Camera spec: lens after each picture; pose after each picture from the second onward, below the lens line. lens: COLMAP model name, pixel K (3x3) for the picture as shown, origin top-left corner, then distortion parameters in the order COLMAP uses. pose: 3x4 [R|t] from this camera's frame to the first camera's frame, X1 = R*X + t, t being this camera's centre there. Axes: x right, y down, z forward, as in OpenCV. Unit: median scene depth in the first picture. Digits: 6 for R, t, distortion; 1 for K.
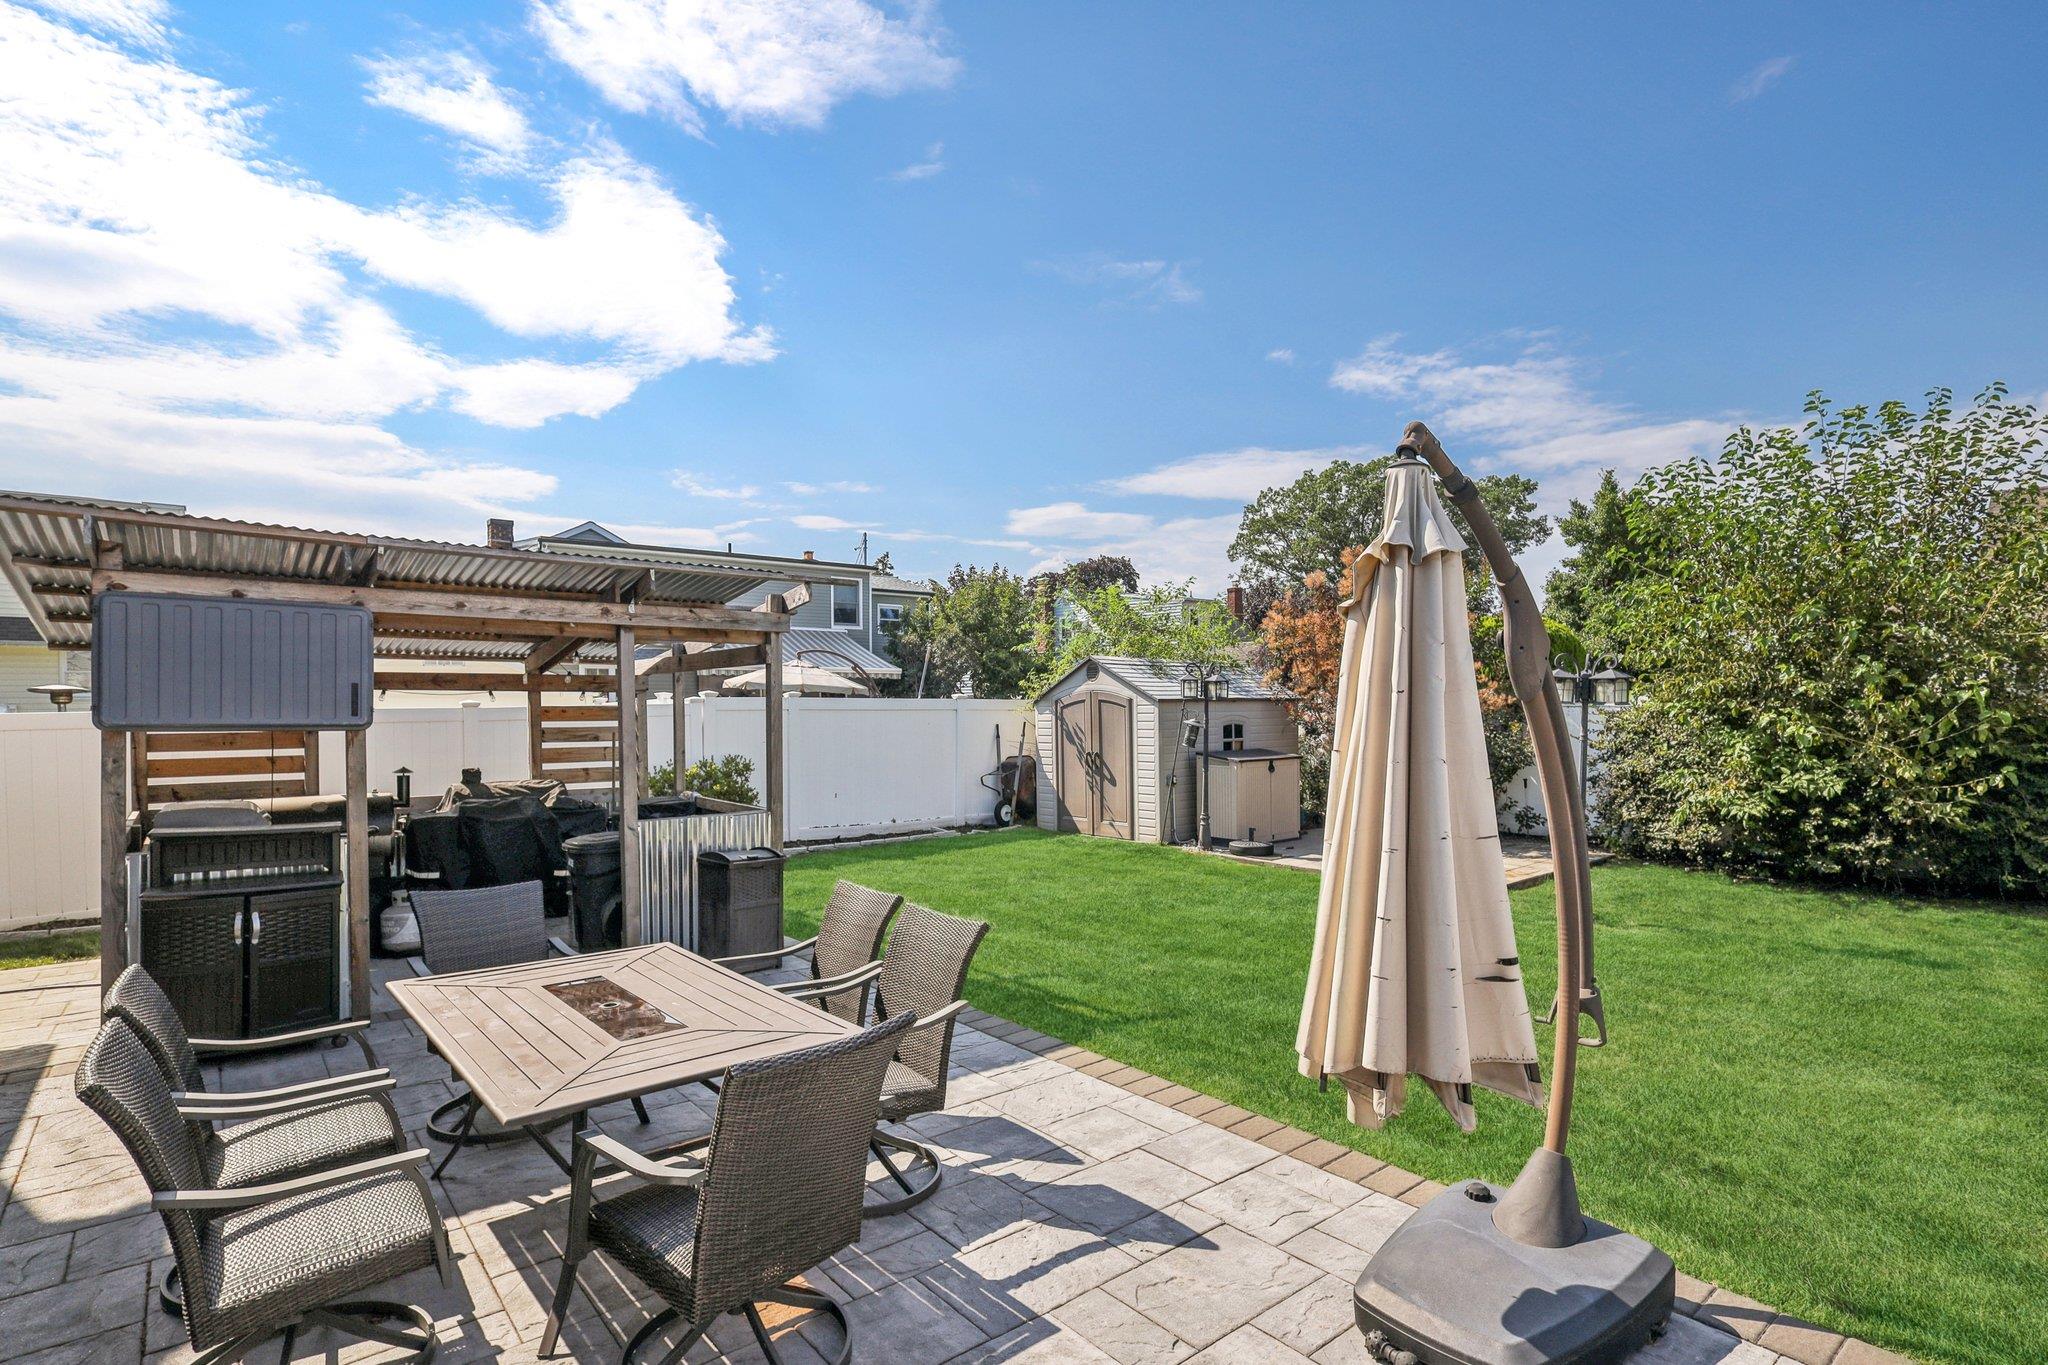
lens RADIAL K [[1004.7, 0, 1030.6], [0, 1004.7, 680.6], [0, 0, 1]] dist [0.002390, 0.000371]
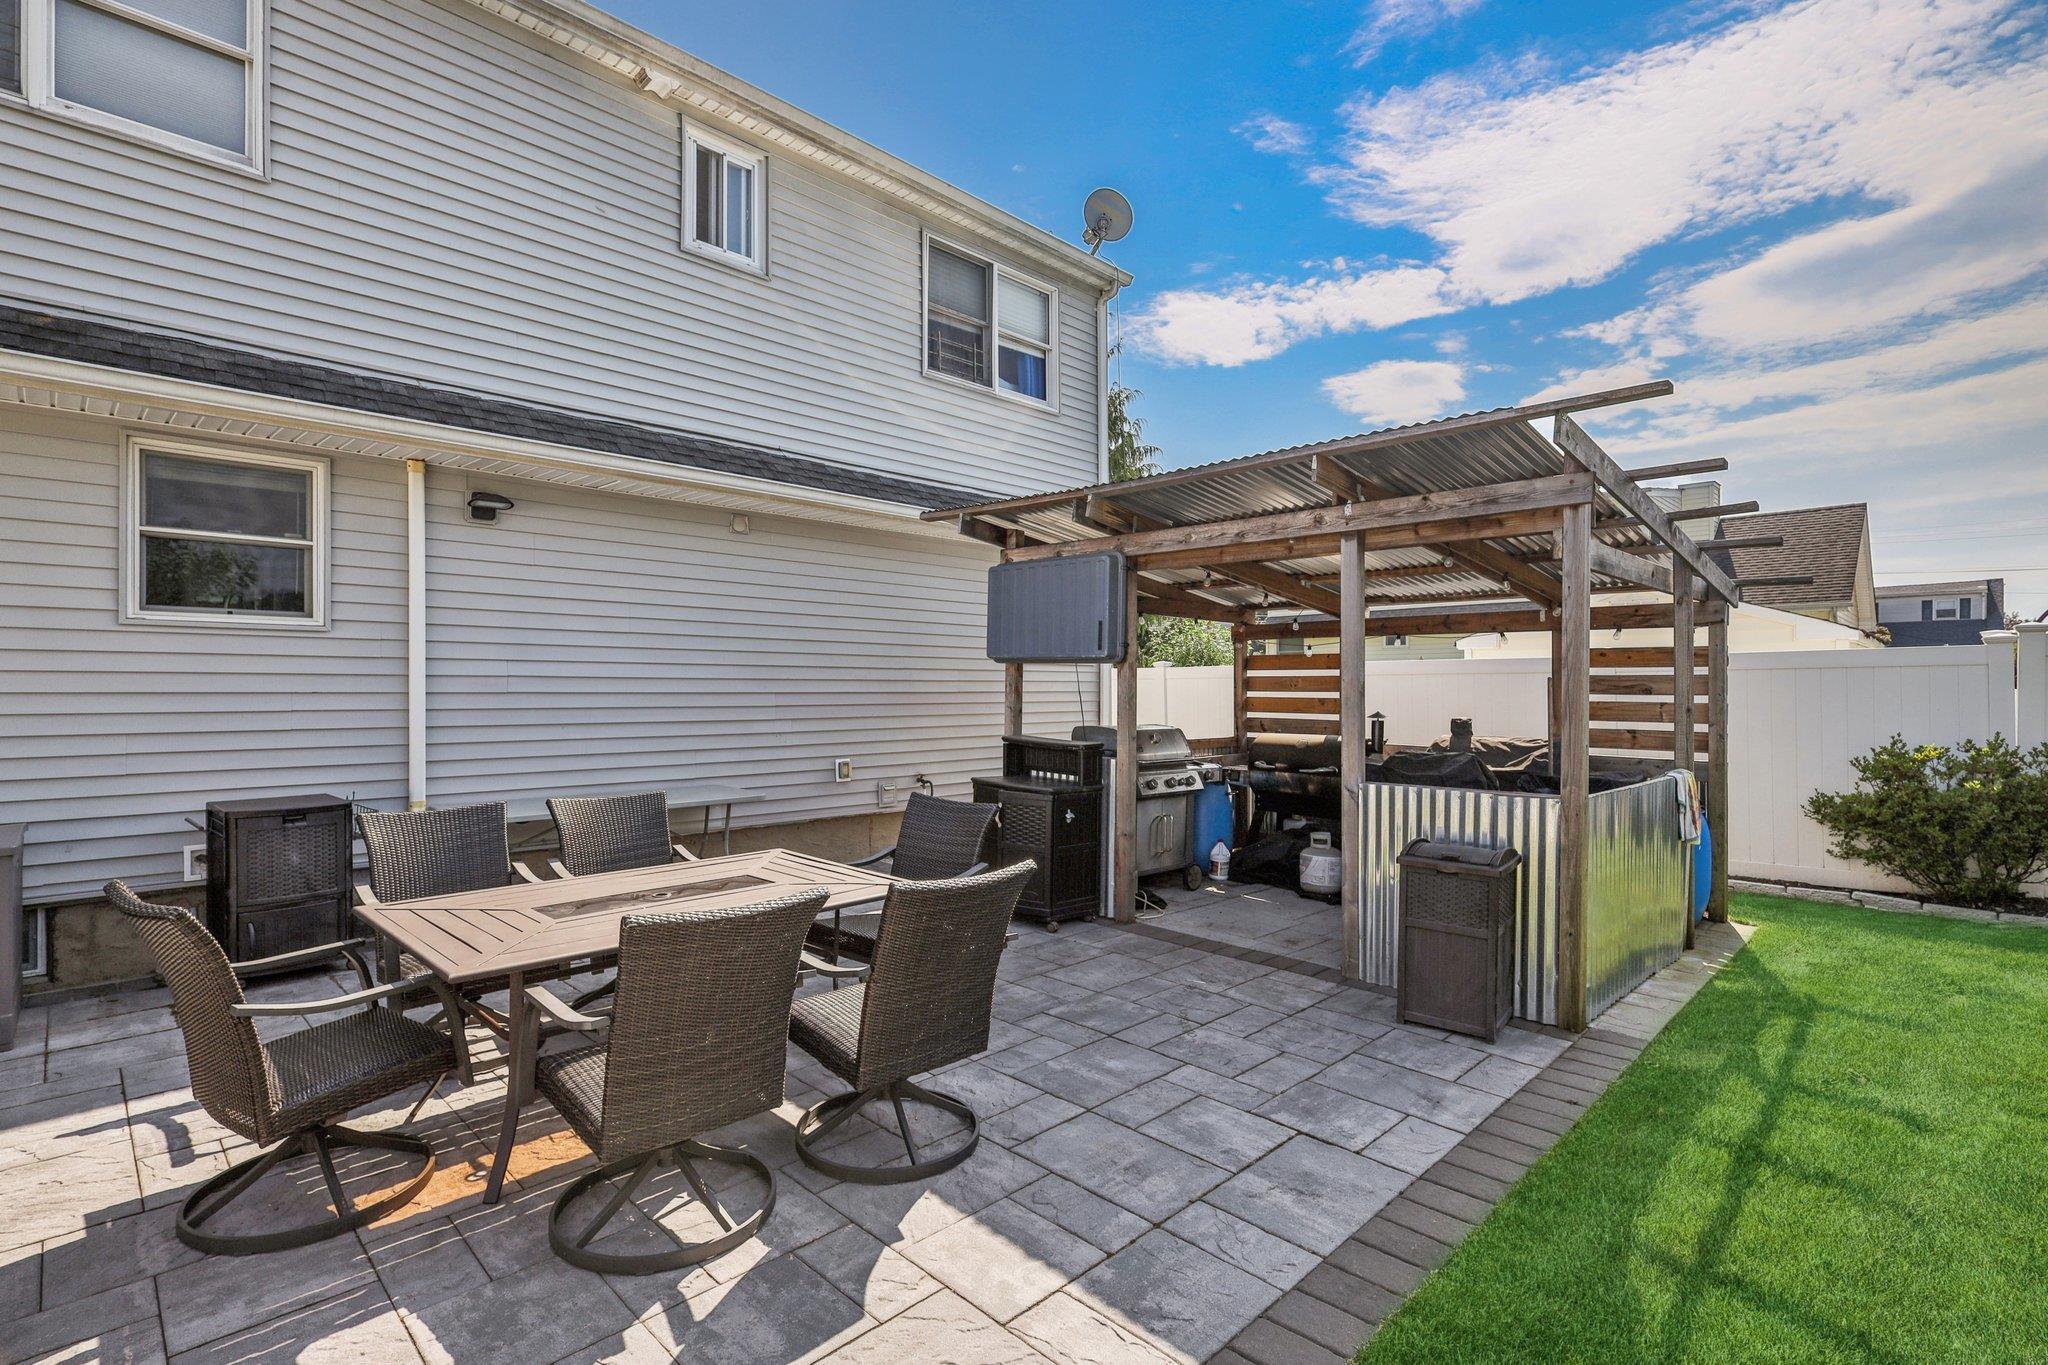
lens RADIAL K [[960.3, 0, 1020.3], [0, 960.3, 685.4], [0, 0, 1]] dist [-0.002153, 0.000699]
pose [[0.091061, 0.005710, -0.995829, 0.274178], [0.021877, 0.999731, 0.007732, 0.045122], [0.995605, -0.022490, 0.090912, 0.570426]]
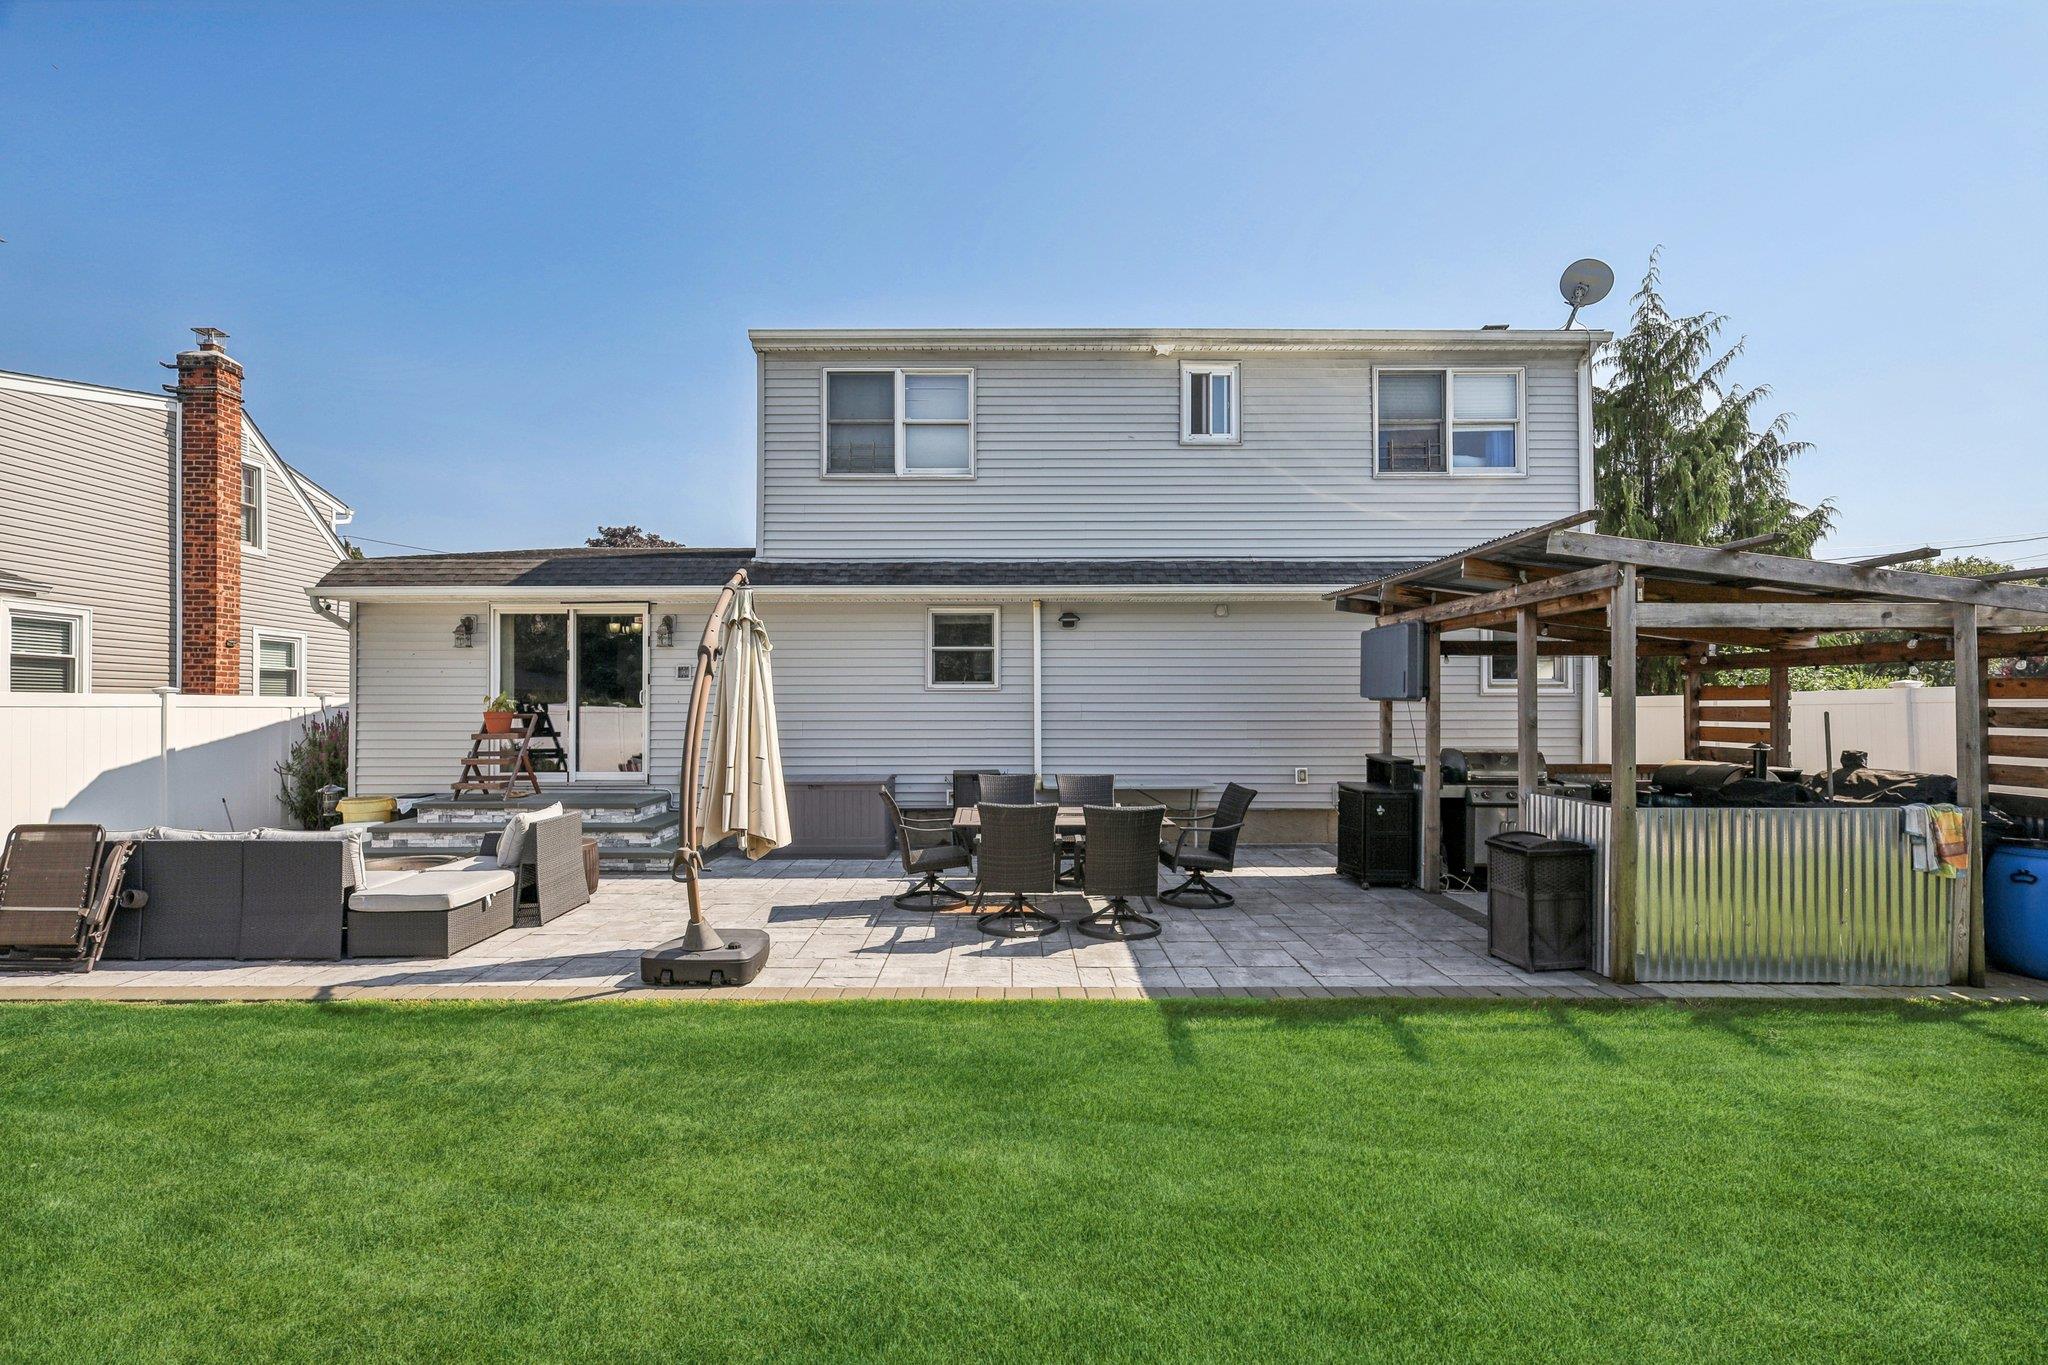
lens RADIAL K [[956.5, 0, 1014.7], [0, 956.5, 701.3], [0, 0, 1]] dist [-0.000674, 0.000582]
pose [[-0.637495, 0.003190, -0.770448, 0.601924], [0.026166, 0.999504, -0.017512, 0.041589], [0.770010, -0.031323, -0.637263, 1.038939]]
